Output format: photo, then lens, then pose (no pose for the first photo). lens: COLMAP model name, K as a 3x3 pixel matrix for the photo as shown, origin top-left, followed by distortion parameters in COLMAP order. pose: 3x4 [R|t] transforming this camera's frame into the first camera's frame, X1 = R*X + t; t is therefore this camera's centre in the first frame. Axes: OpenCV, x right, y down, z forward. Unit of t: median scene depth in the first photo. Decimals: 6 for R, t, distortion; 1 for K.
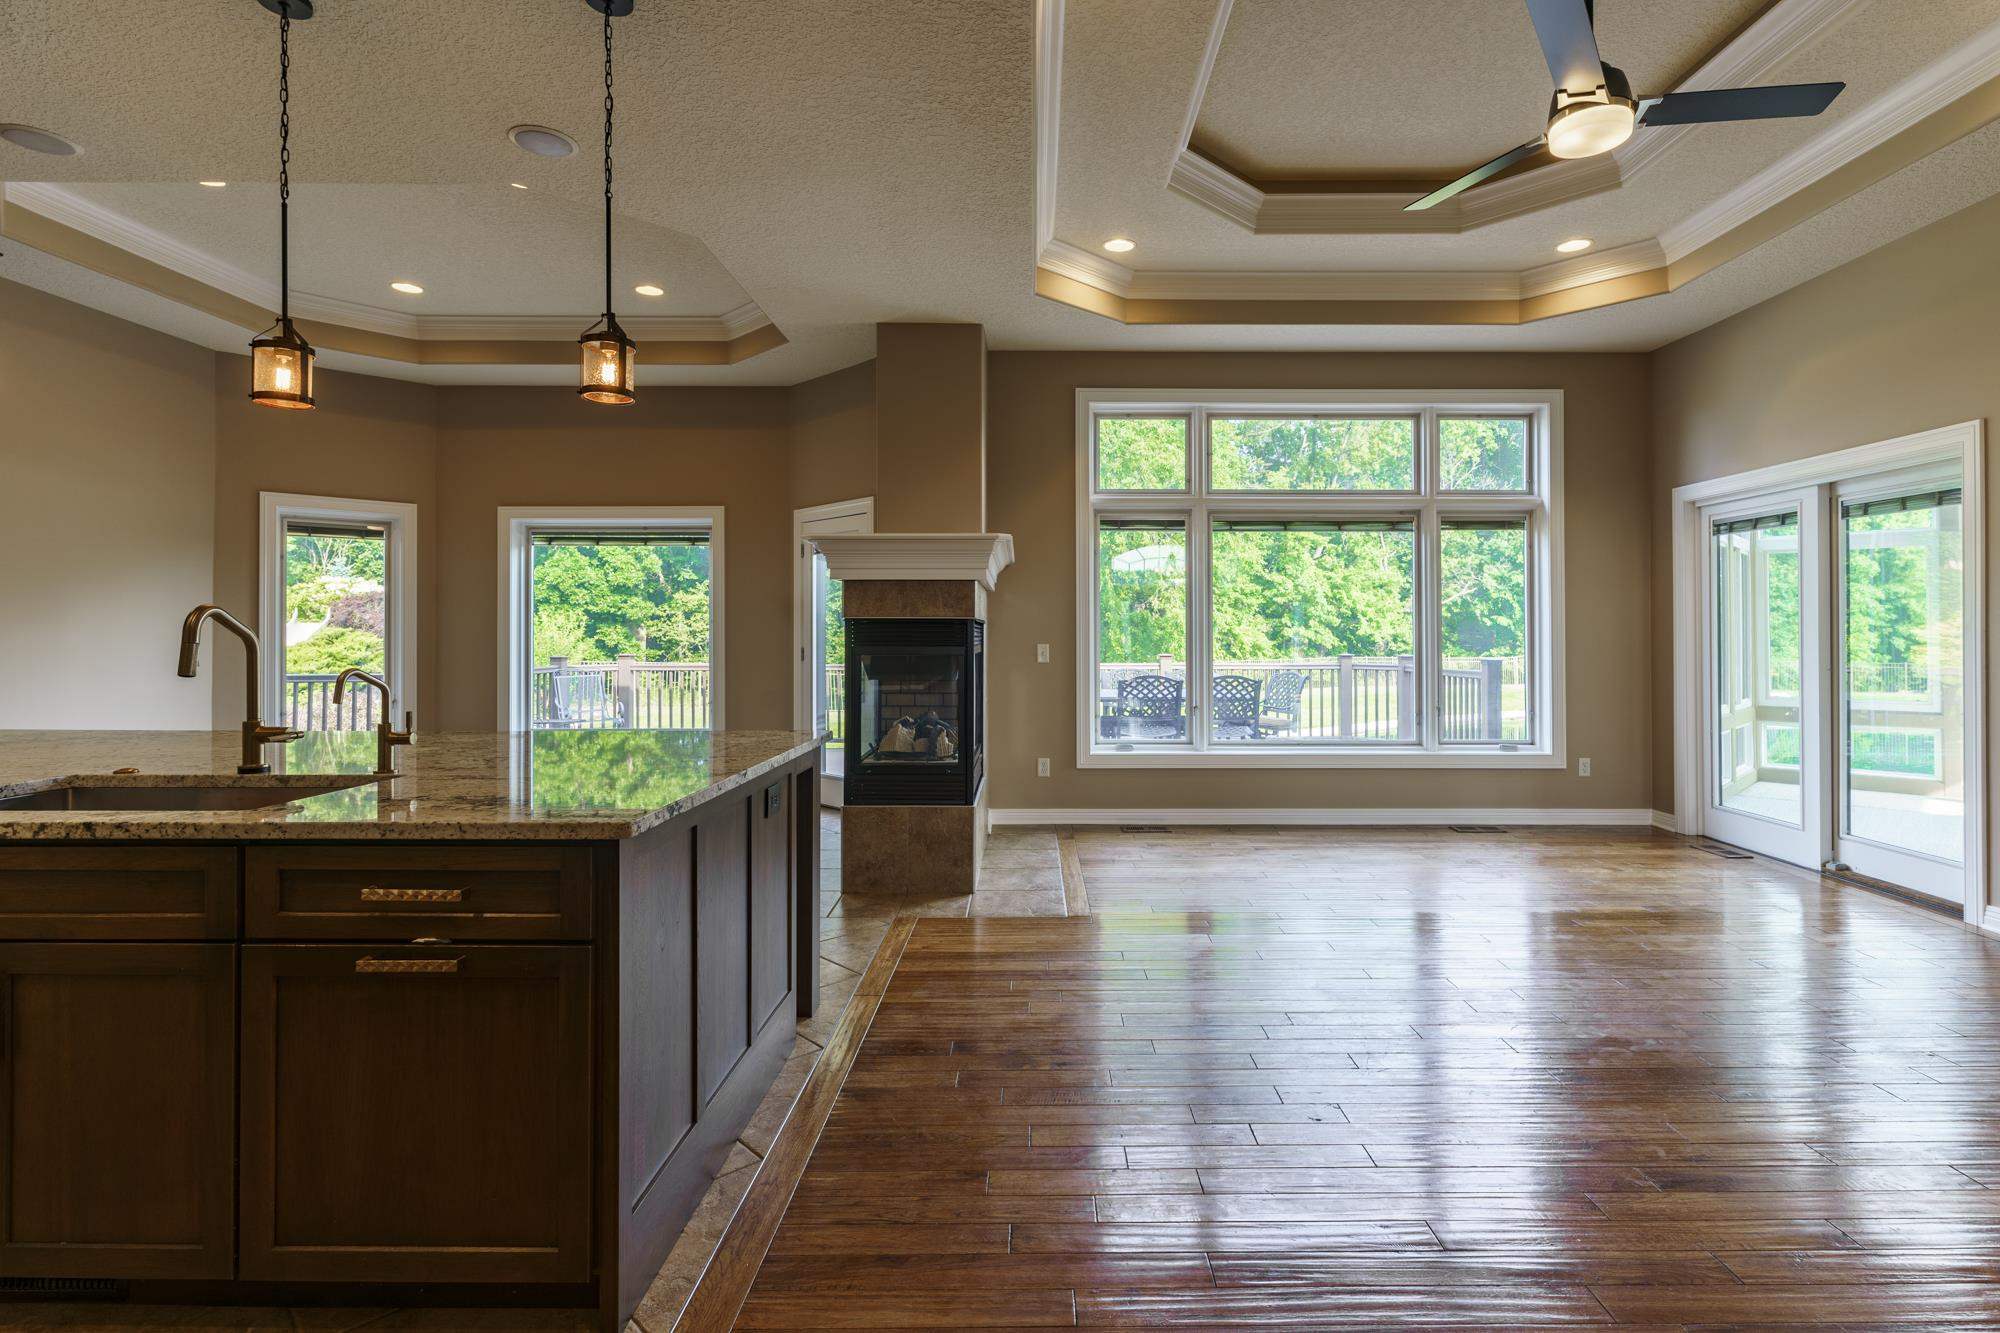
lens RADIAL K [[975.6, 0, 1037.1], [0, 975.6, 627.8], [0, 0, 1]] dist [0.001452, -0.000002]
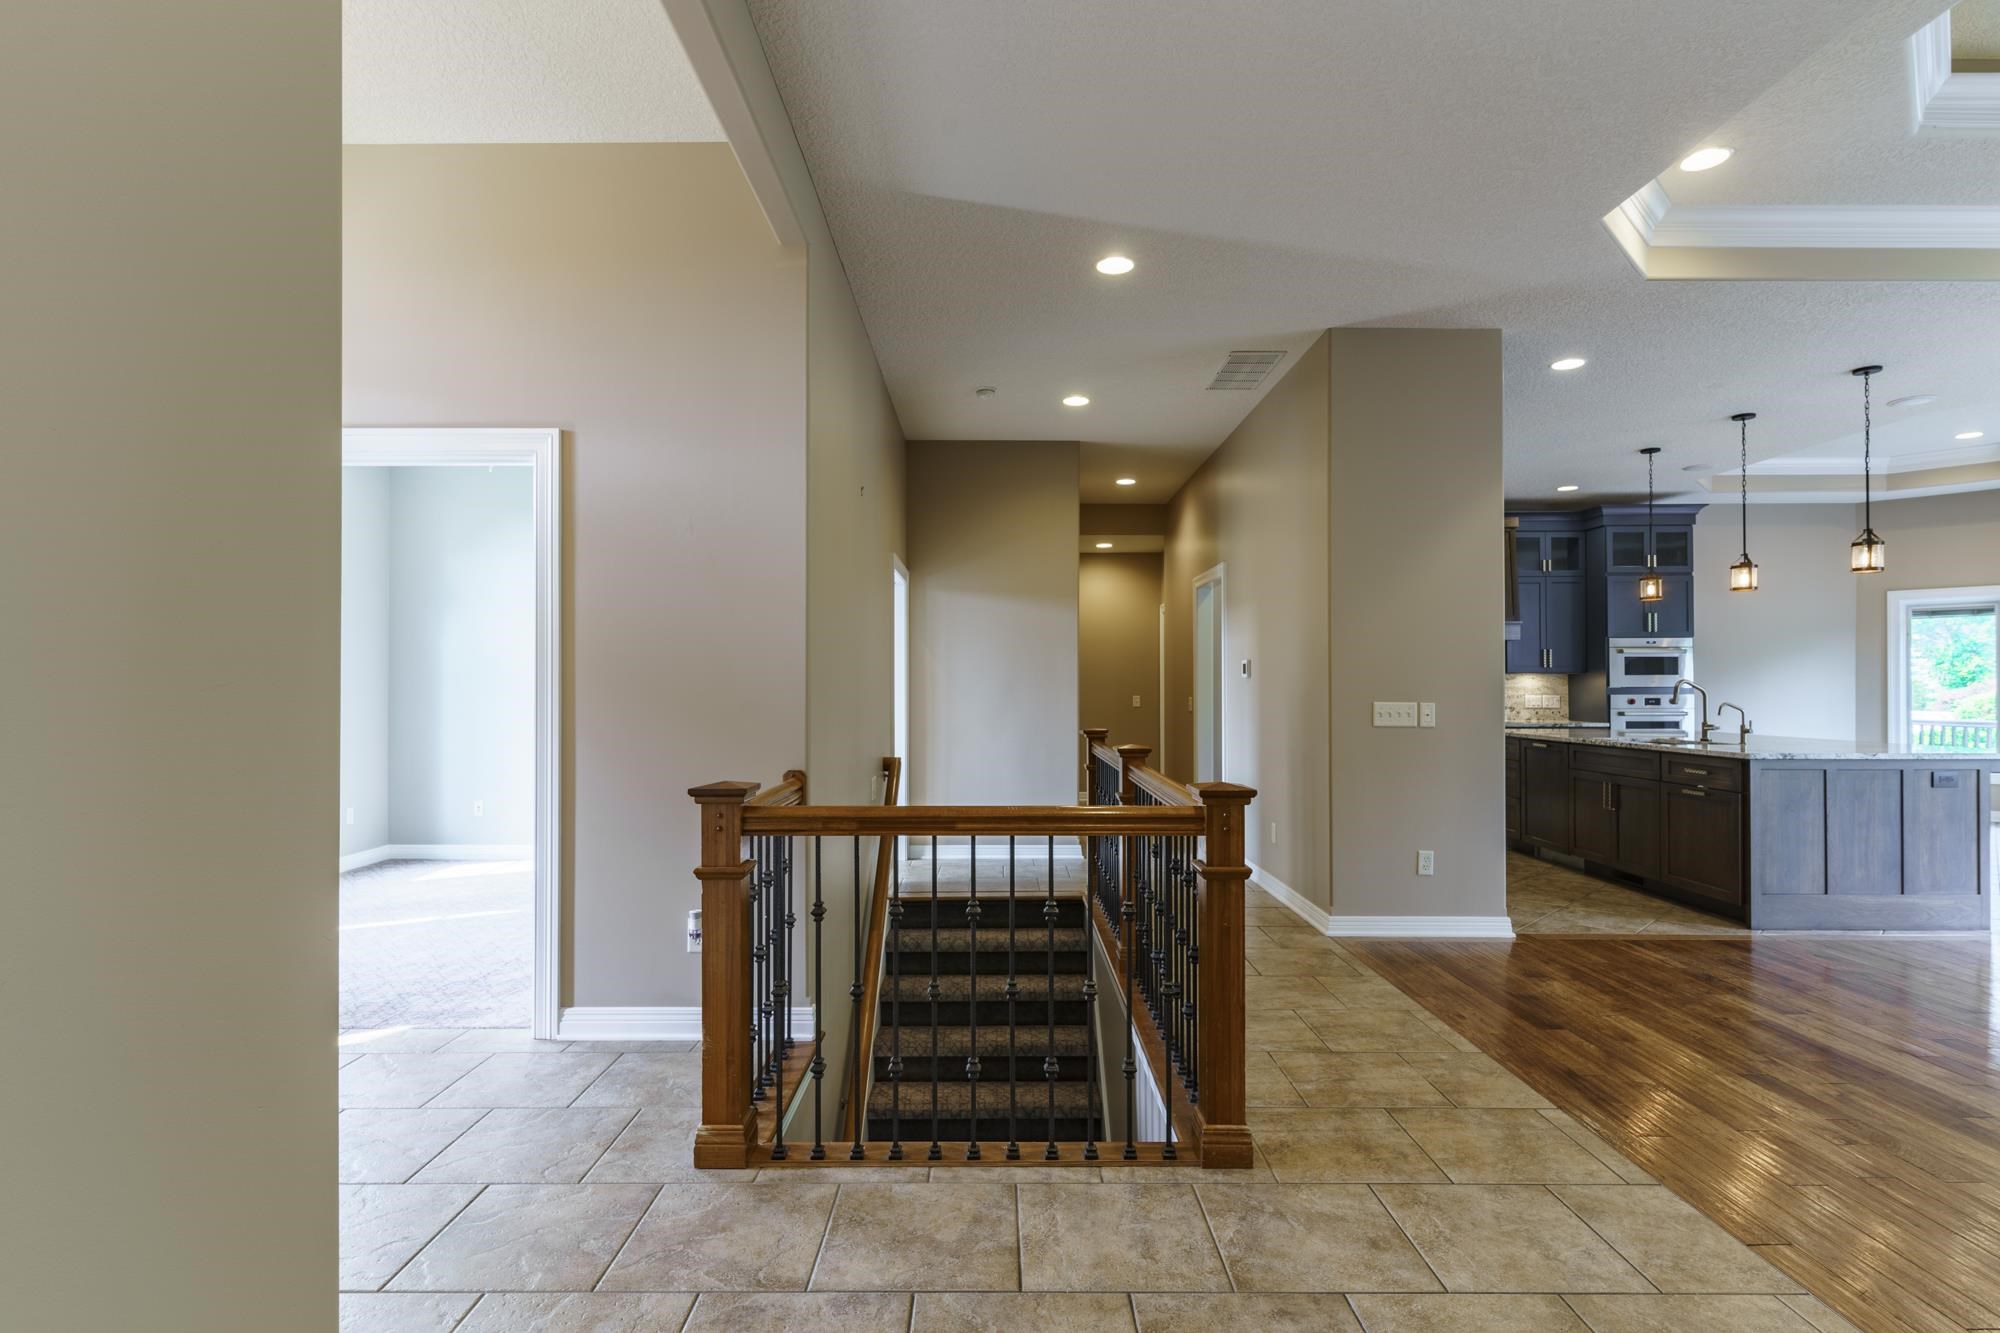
lens RADIAL K [[981.7, 0, 997.5], [0, 981.7, 682.4], [0, 0, 1]] dist [0.000115, -0.000086]
pose [[-0.001895, -0.006572, -0.999977, 0.686019], [0.007803, 0.999948, -0.006587, -0.003981], [0.999968, -0.007815, -0.001844, -0.340372]]
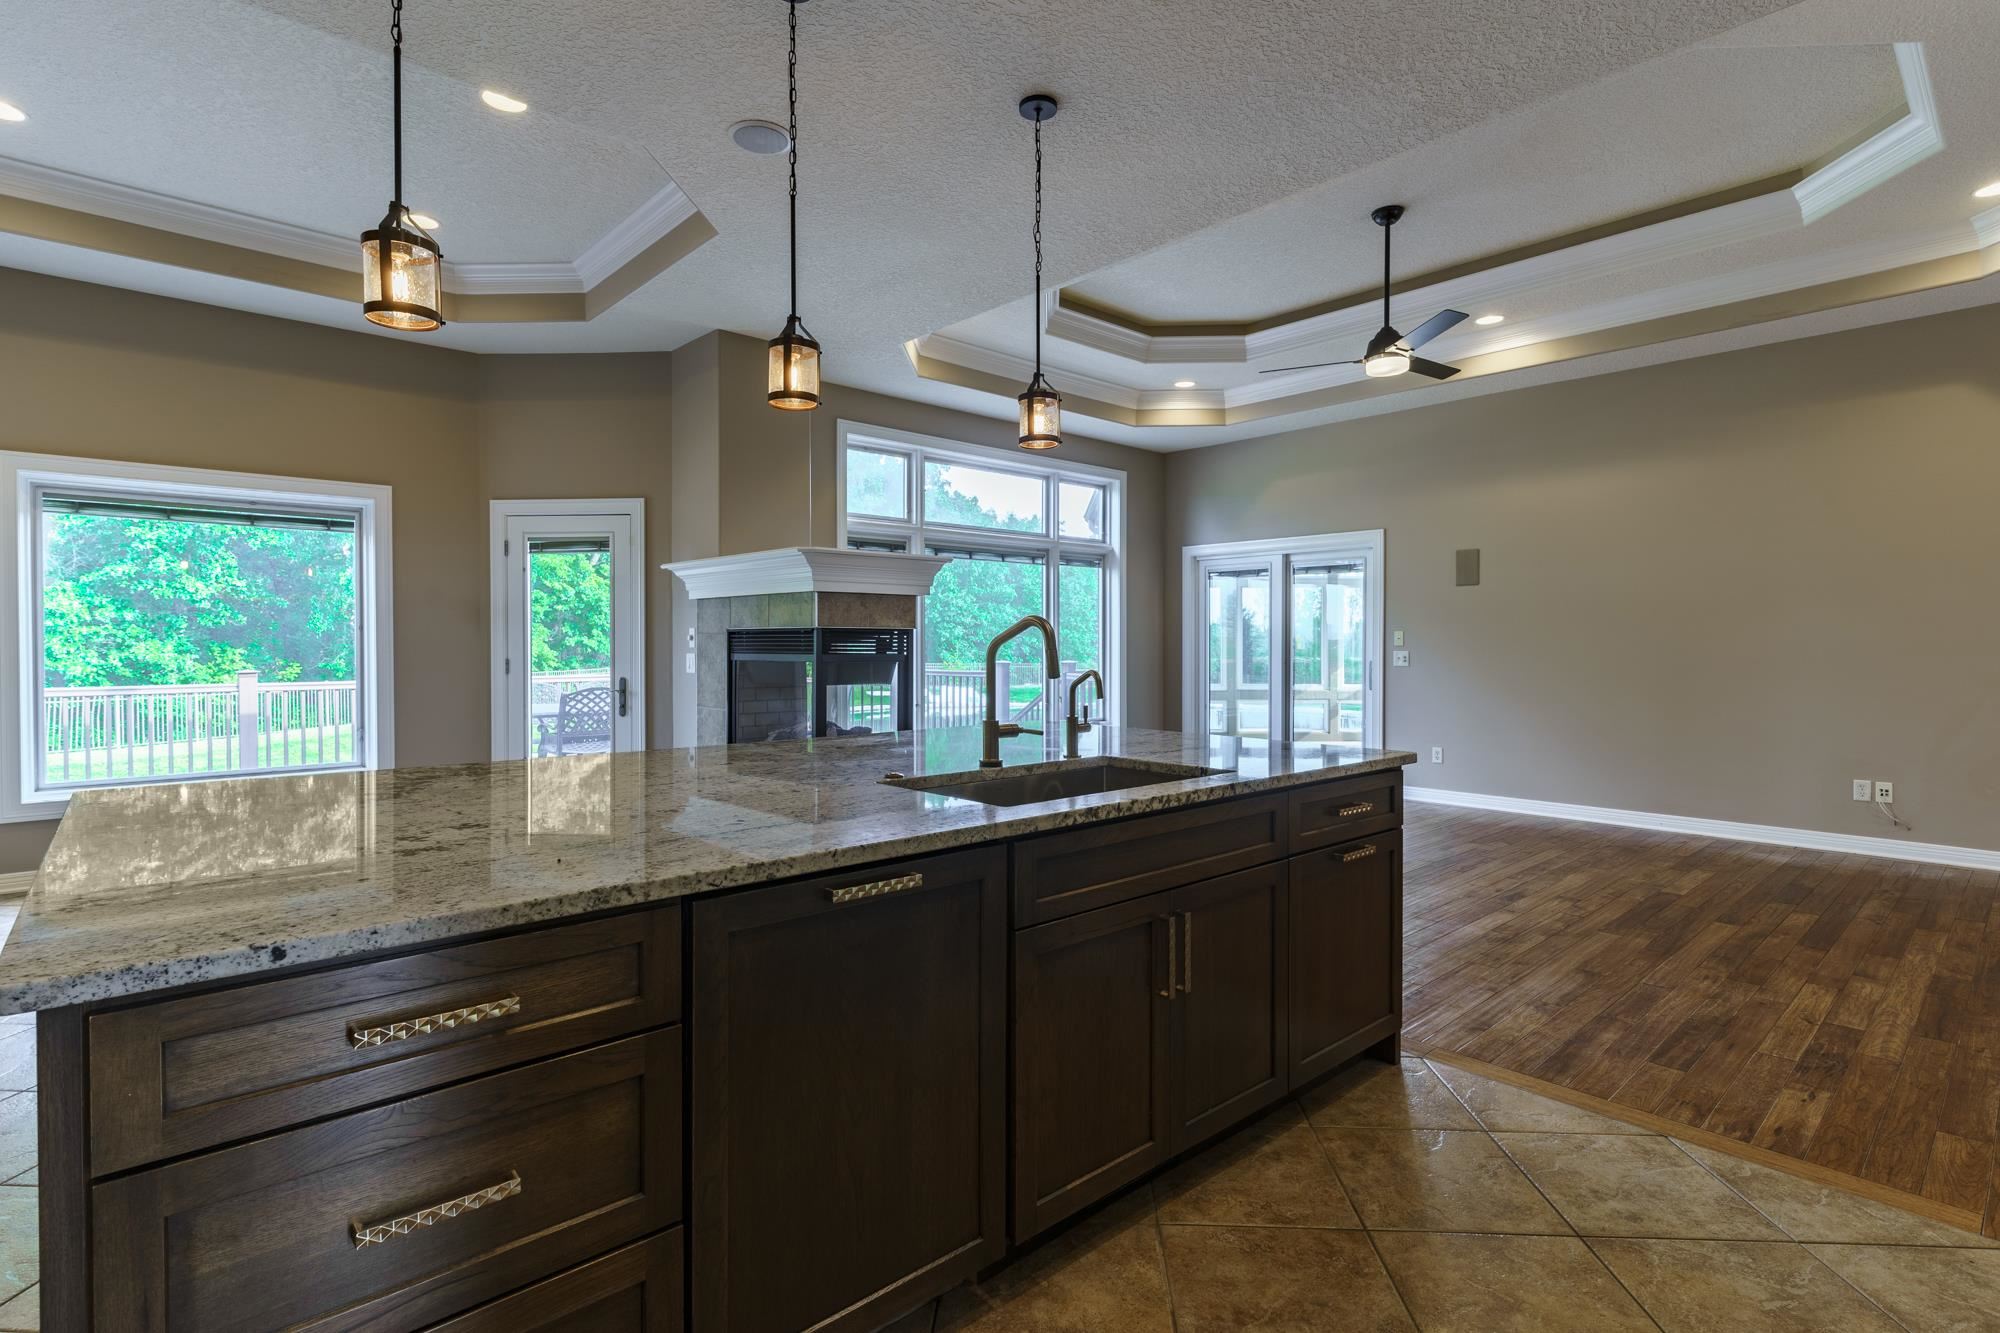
lens RADIAL K [[974.1, 0, 1004.1], [0, 974.1, 651.6], [0, 0, 1]] dist [0.002359, -0.000906]
pose [[0.739578, -0.007087, 0.673034, -0.553746], [-0.002624, 0.999907, 0.013412, 0.000664], [-0.673066, -0.011685, 0.739490, 0.060952]]
